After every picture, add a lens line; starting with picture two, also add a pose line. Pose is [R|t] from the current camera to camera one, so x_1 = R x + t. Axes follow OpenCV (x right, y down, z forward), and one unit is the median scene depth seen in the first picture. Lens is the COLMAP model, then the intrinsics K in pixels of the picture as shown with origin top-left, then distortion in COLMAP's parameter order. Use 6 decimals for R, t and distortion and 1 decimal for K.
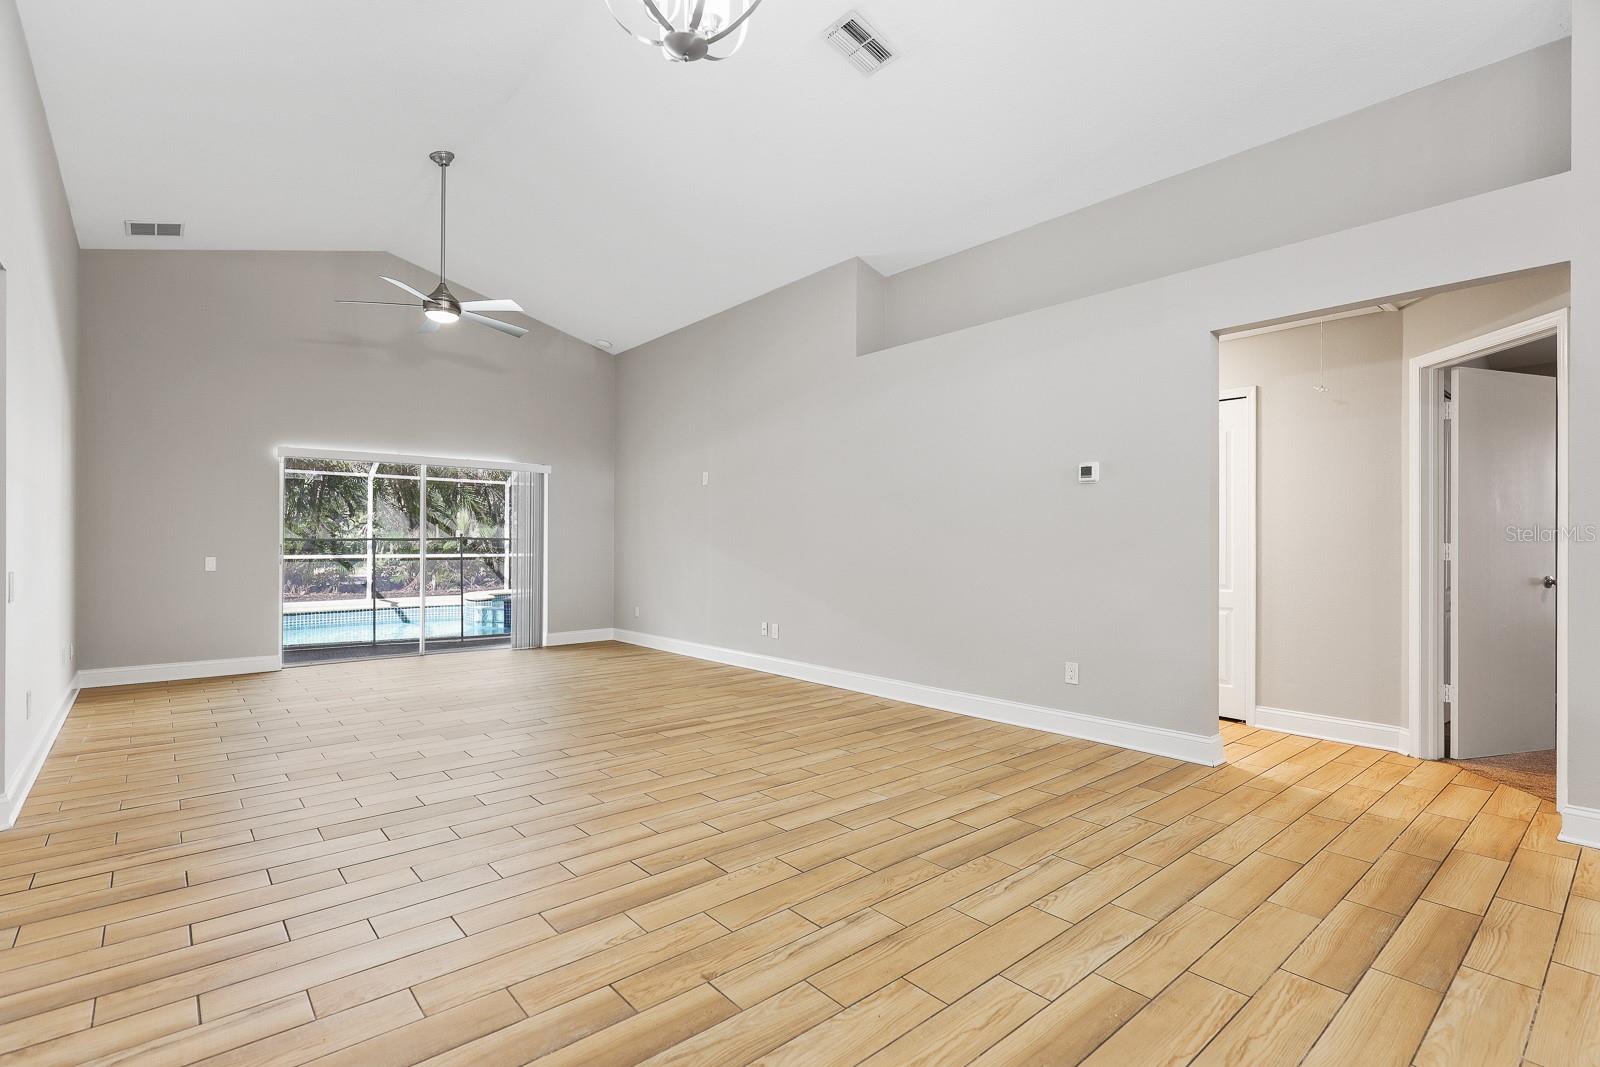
lens RADIAL K [[743.0, 0, 806.1], [0, 743.0, 540.7], [0, 0, 1]] dist [0.004921, 0.000829]
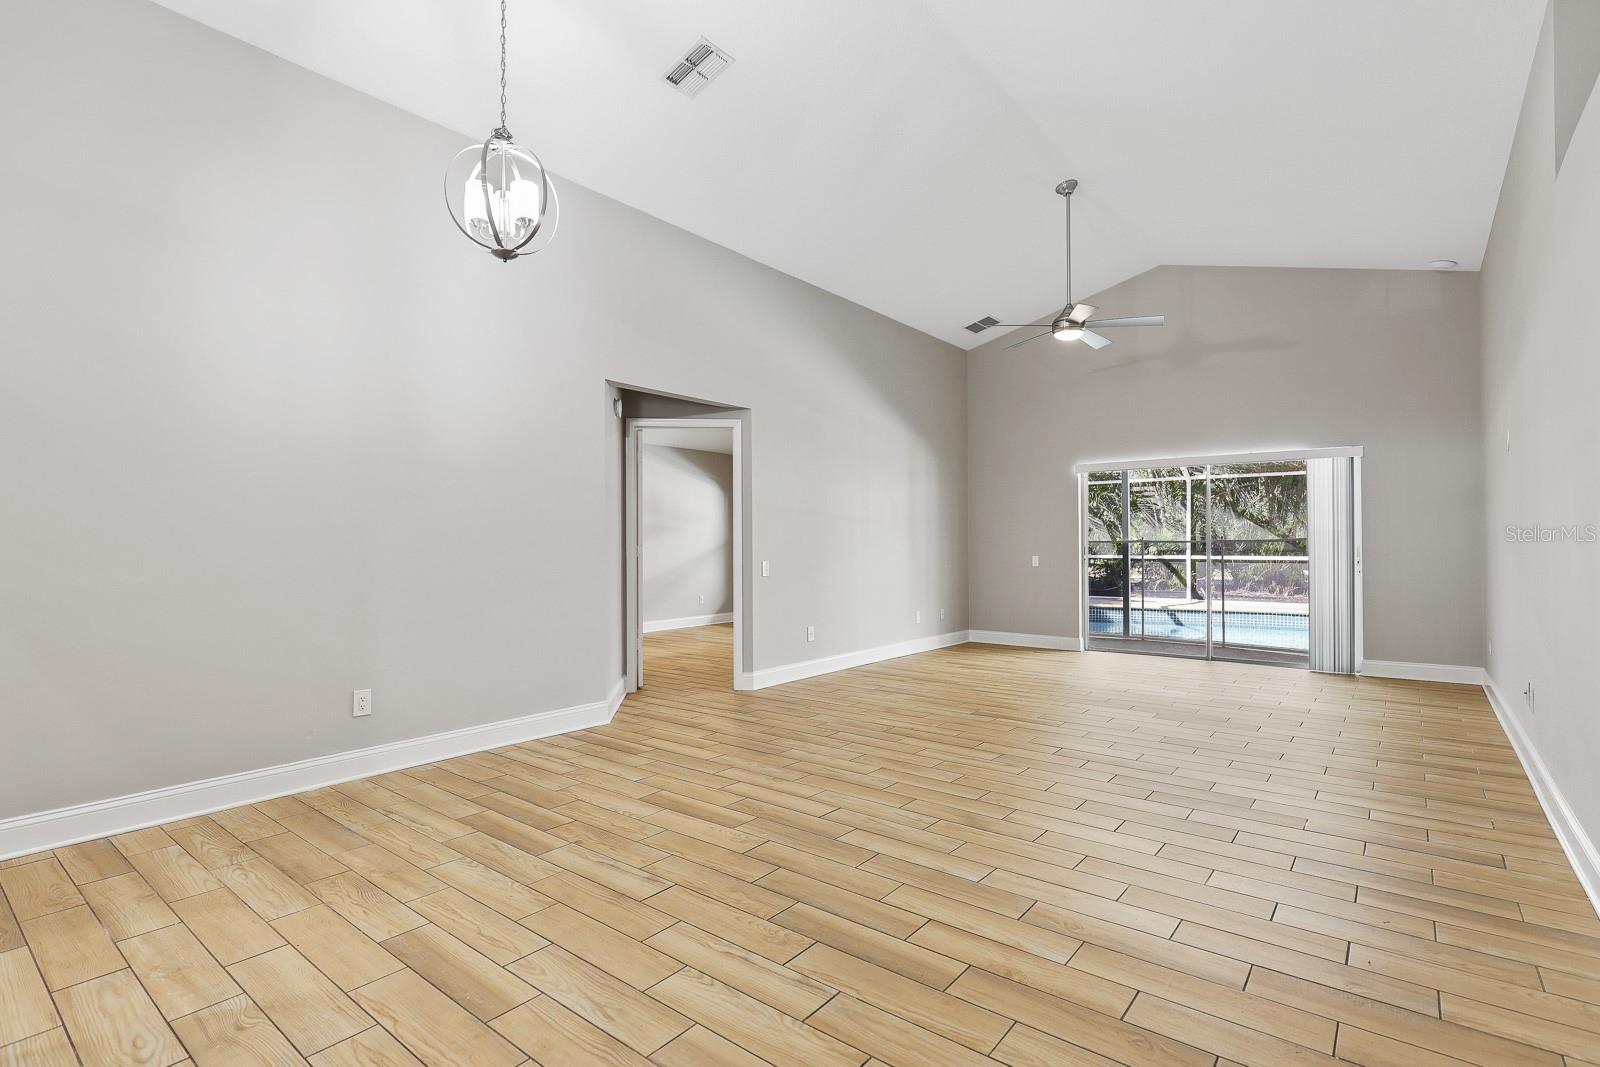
lens RADIAL K [[765.7, 0, 806.7], [0, 765.7, 533.4], [0, 0, 1]] dist [-0.001873, 0.000051]
pose [[0.188122, -0.016716, -0.982003, 0.903902], [0.005054, 0.999858, -0.016052, 0.004691], [0.982133, -0.001943, 0.188180, 0.730606]]
